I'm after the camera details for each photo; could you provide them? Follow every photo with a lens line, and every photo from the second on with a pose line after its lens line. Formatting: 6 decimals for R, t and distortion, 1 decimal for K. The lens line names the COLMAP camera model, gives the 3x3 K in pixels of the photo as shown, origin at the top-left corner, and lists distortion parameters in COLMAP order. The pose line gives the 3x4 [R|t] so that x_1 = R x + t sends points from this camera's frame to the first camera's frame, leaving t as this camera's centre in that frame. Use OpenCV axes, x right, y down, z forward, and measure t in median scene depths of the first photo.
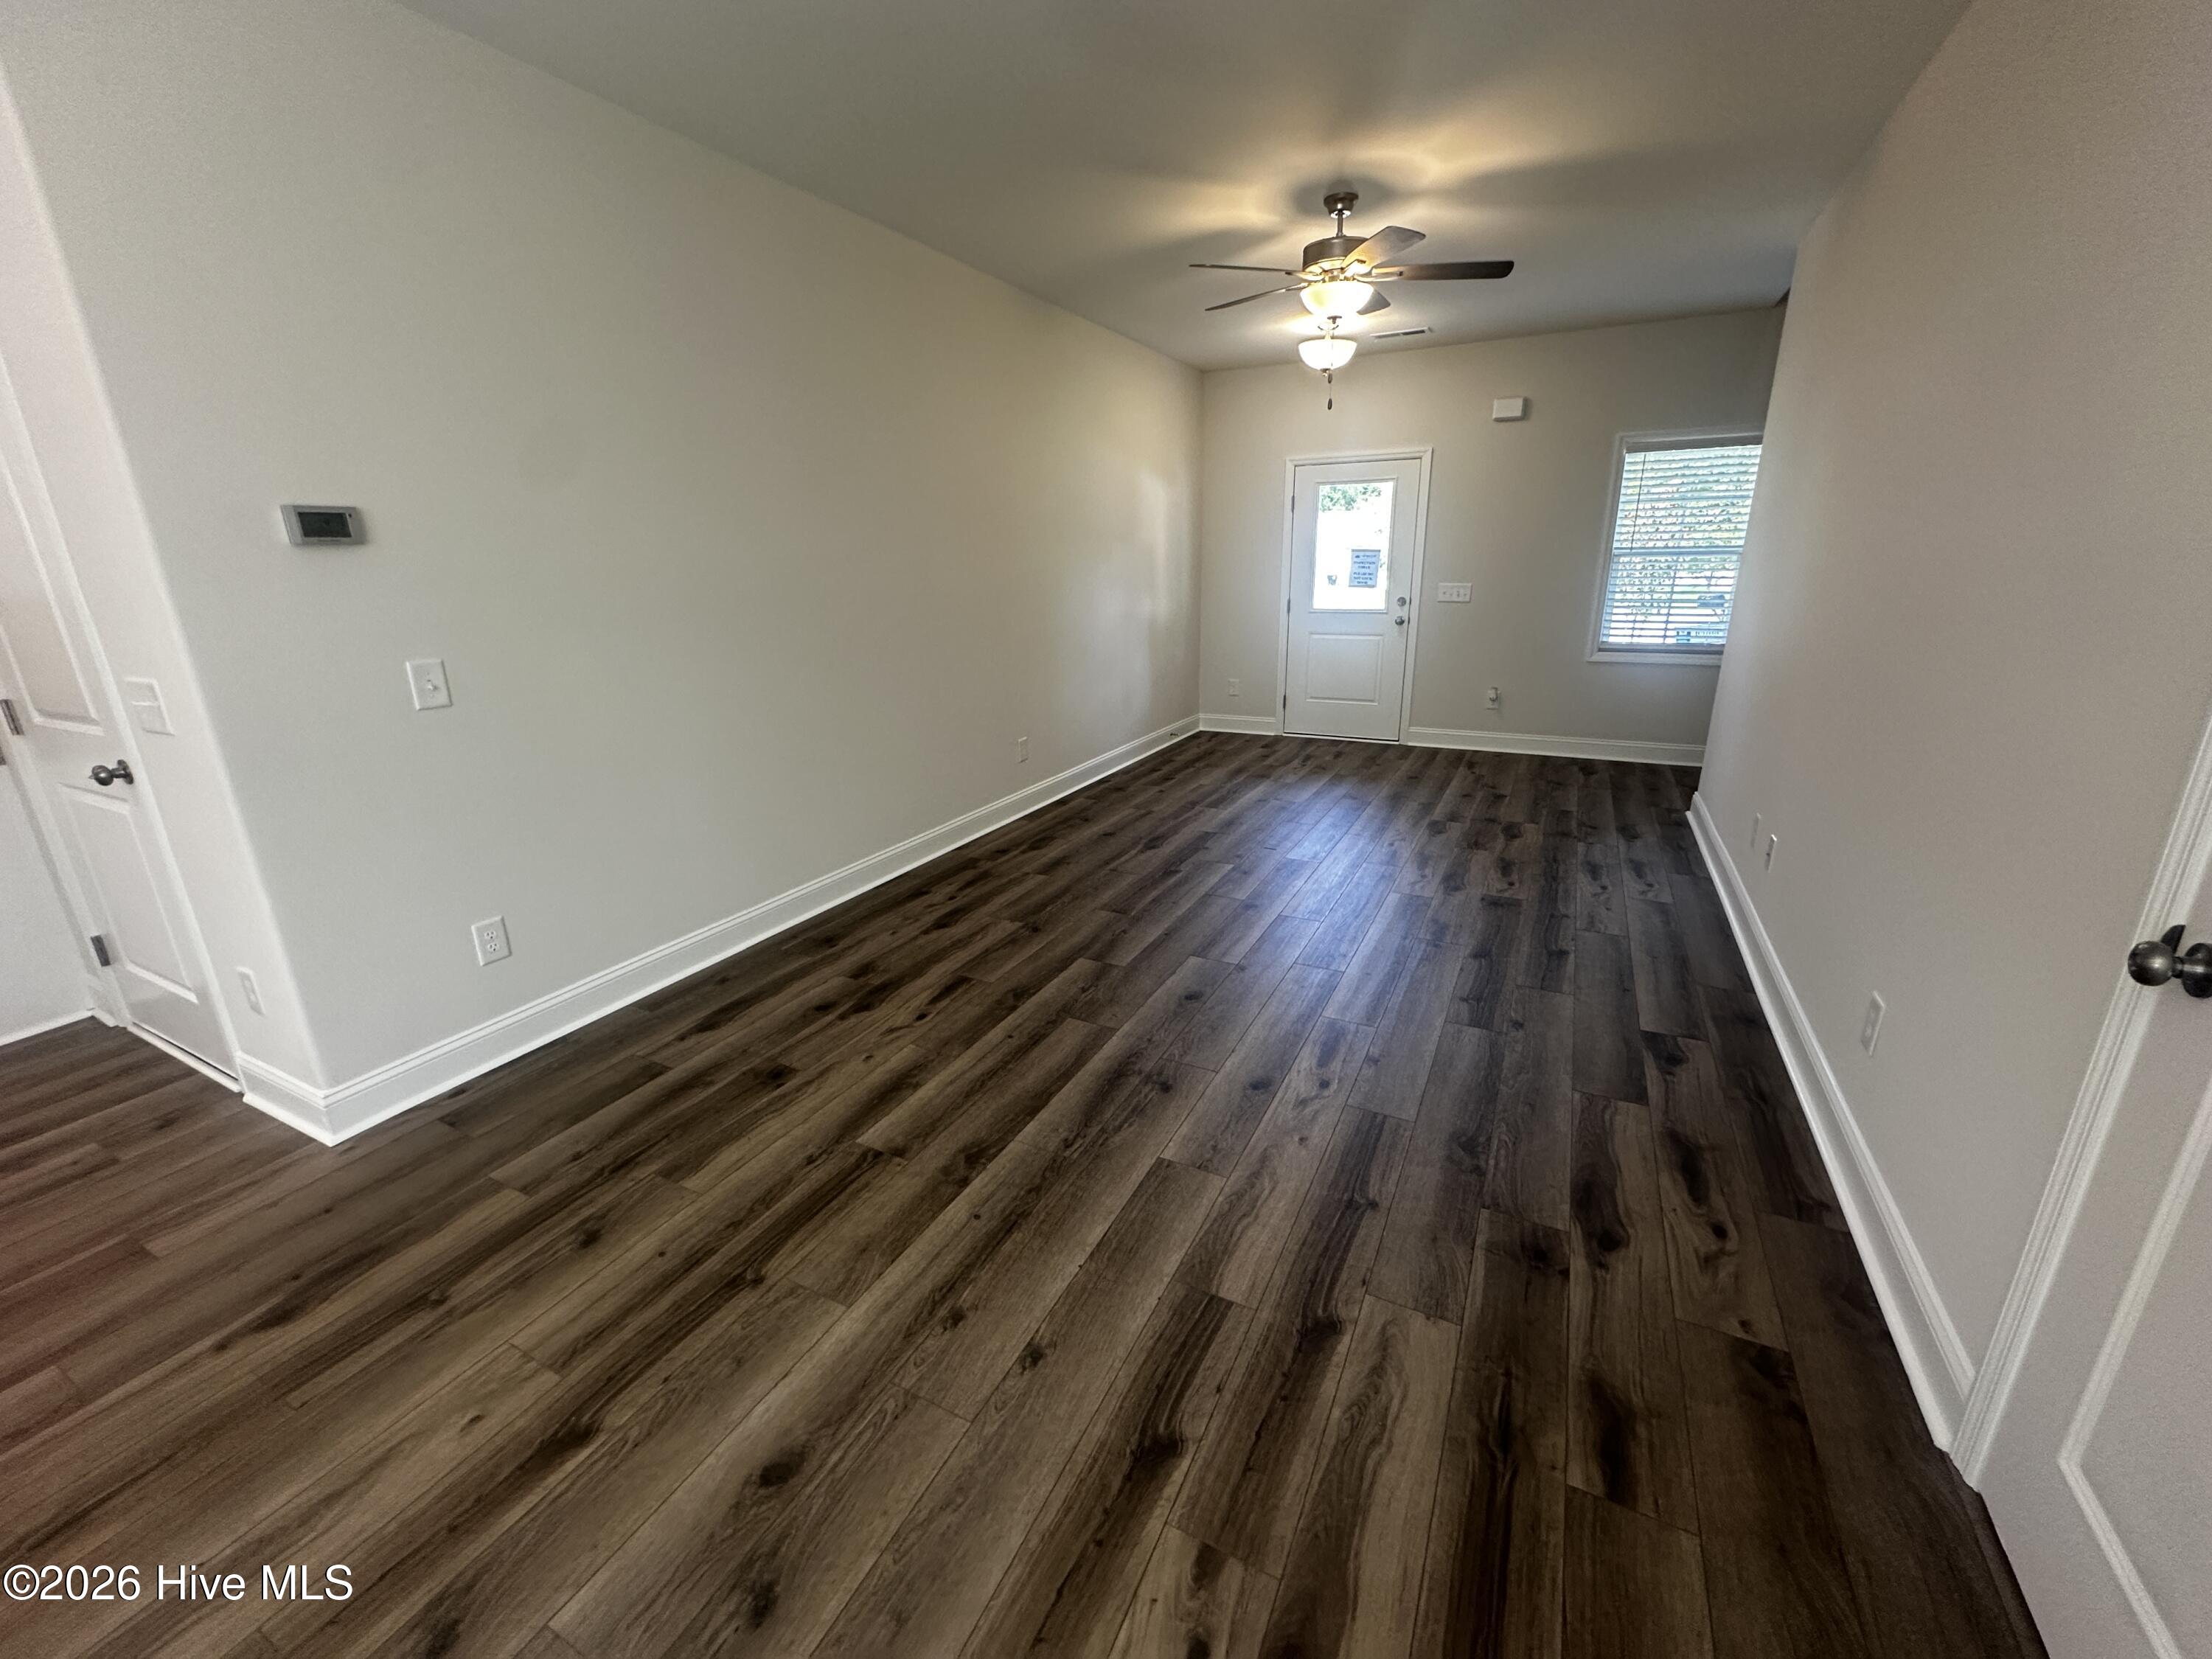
lens RADIAL K [[891.8, 0, 1109.4], [0, 891.8, 835.3], [0, 0, 1]] dist [-0.006011, 0.001144]
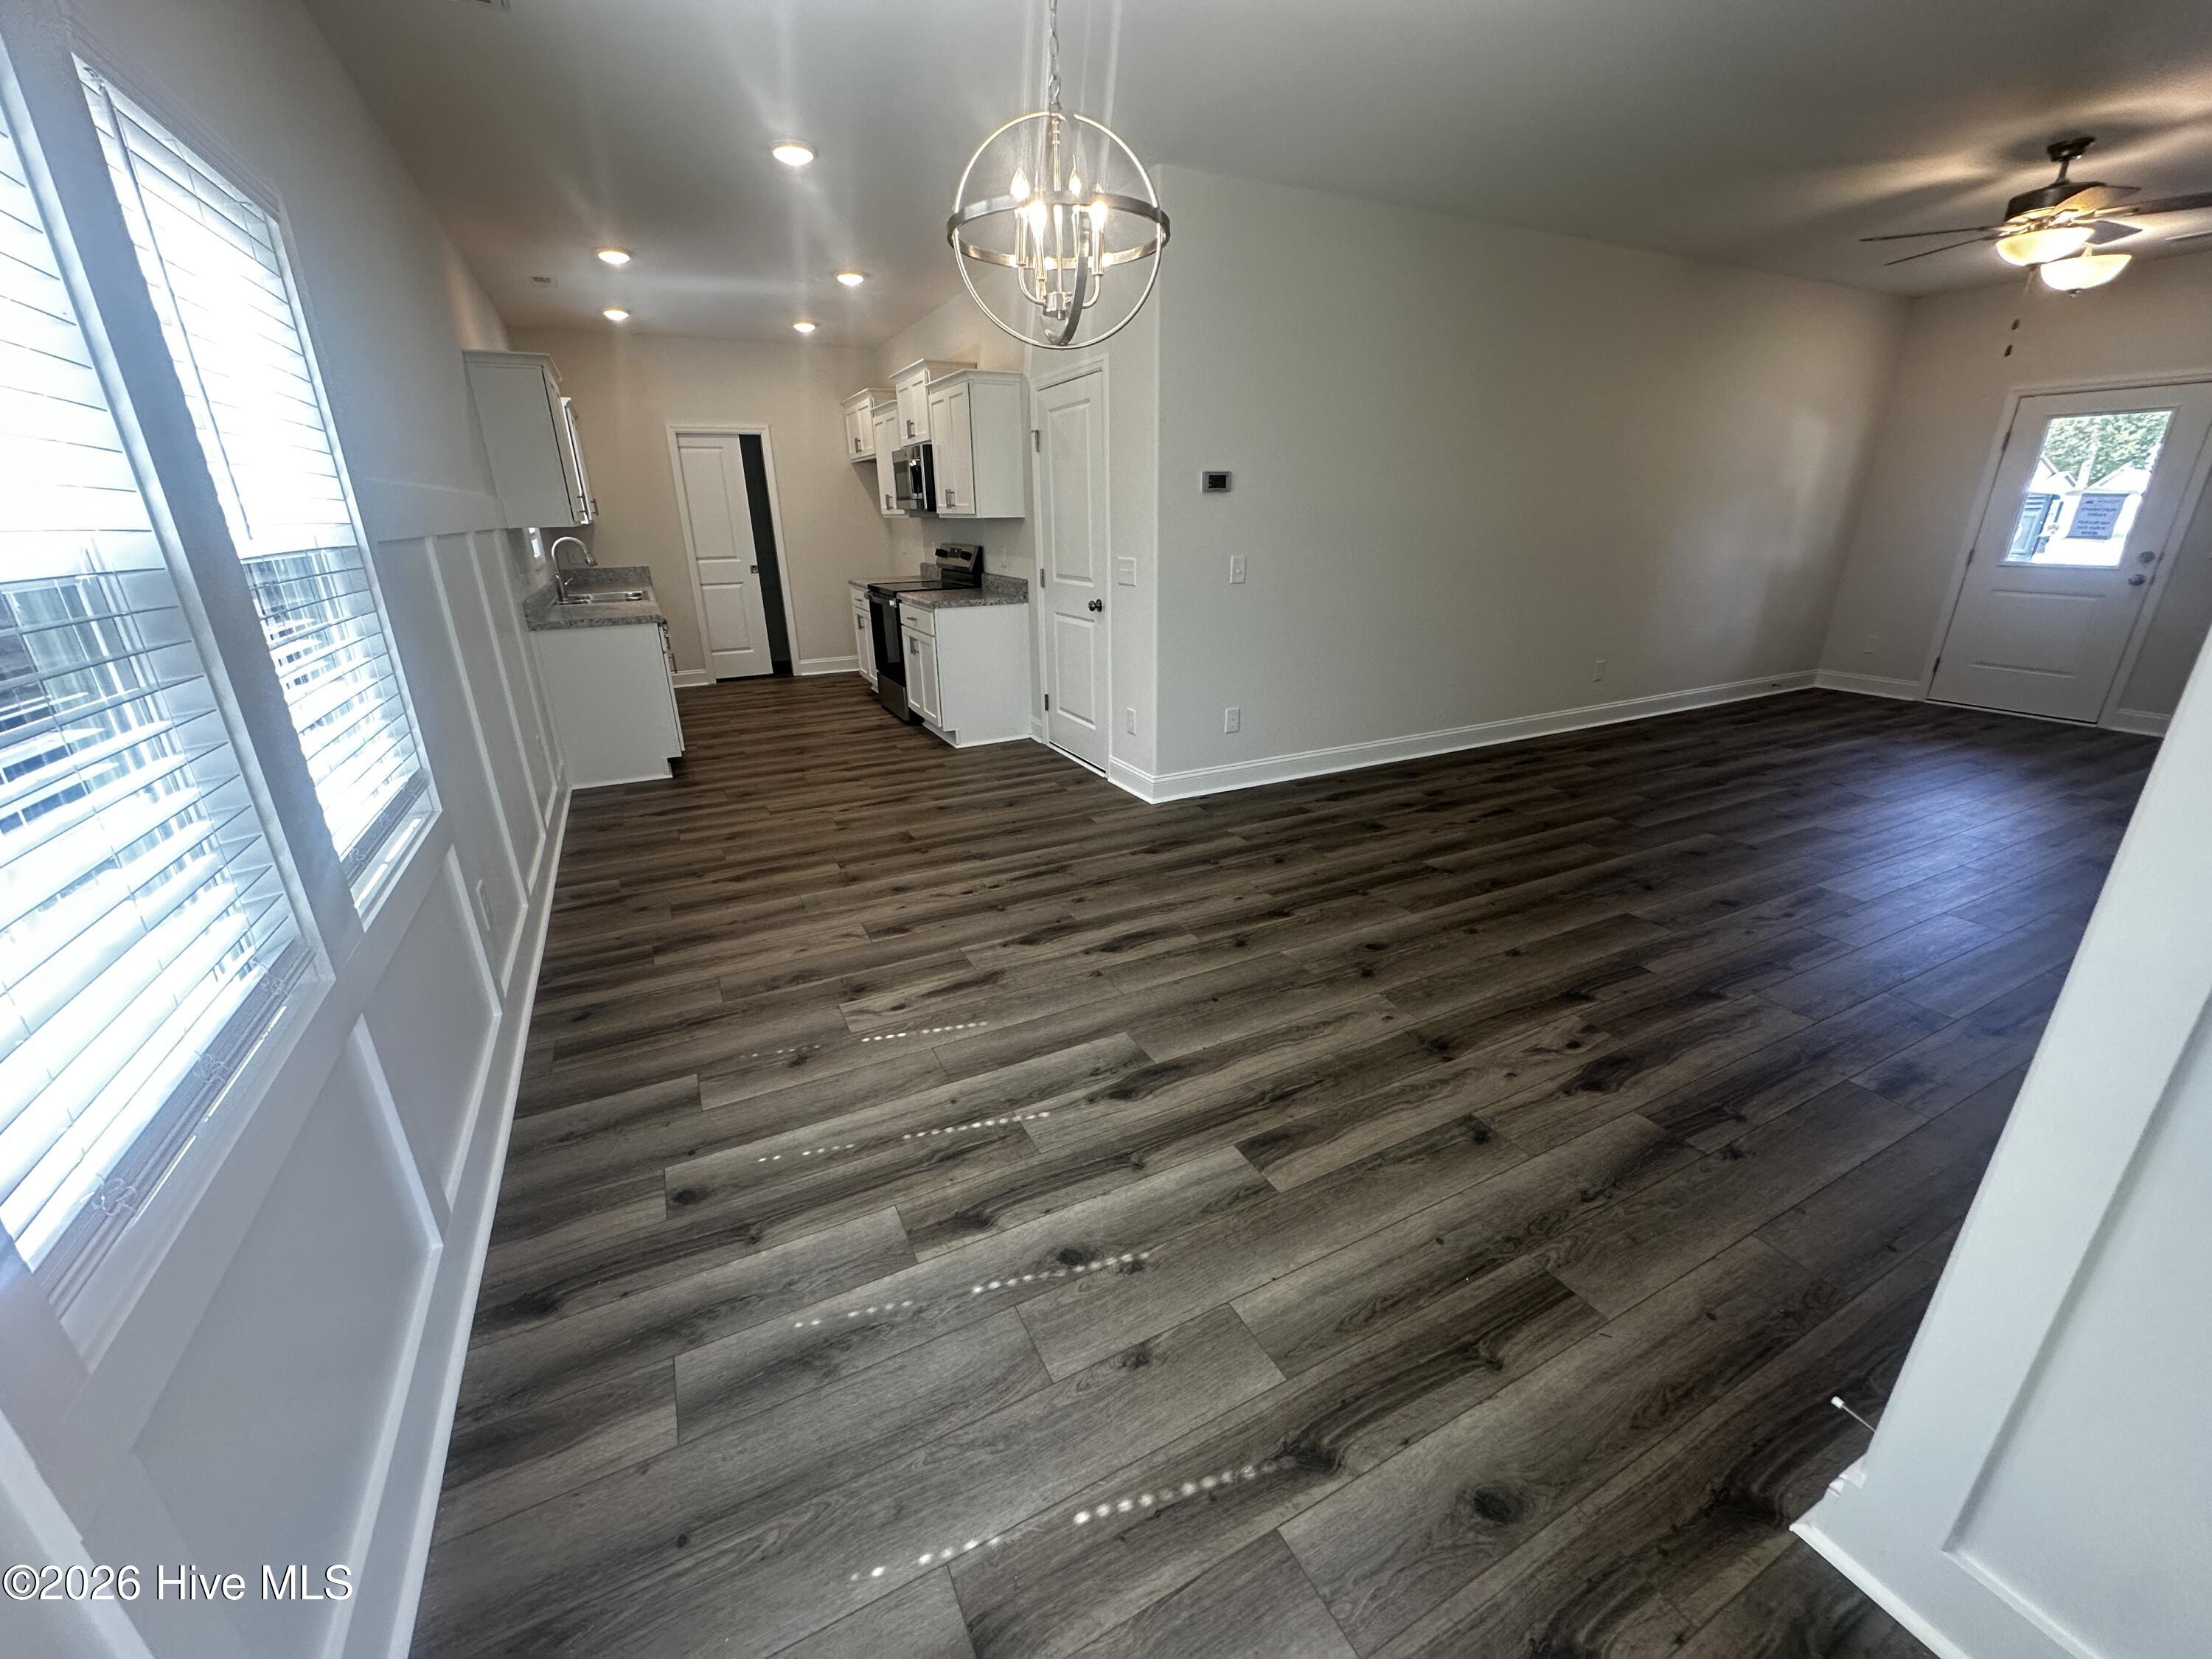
lens RADIAL K [[891.8, 0, 1097.2], [0, 891.8, 834.7], [0, 0, 1]] dist [-0.006011, 0.001144]
pose [[0.807698, 0.210010, -0.550926, 0.115196], [-0.177795, 0.977671, 0.112021, 0.196448], [0.562150, 0.007473, 0.827002, -0.635693]]
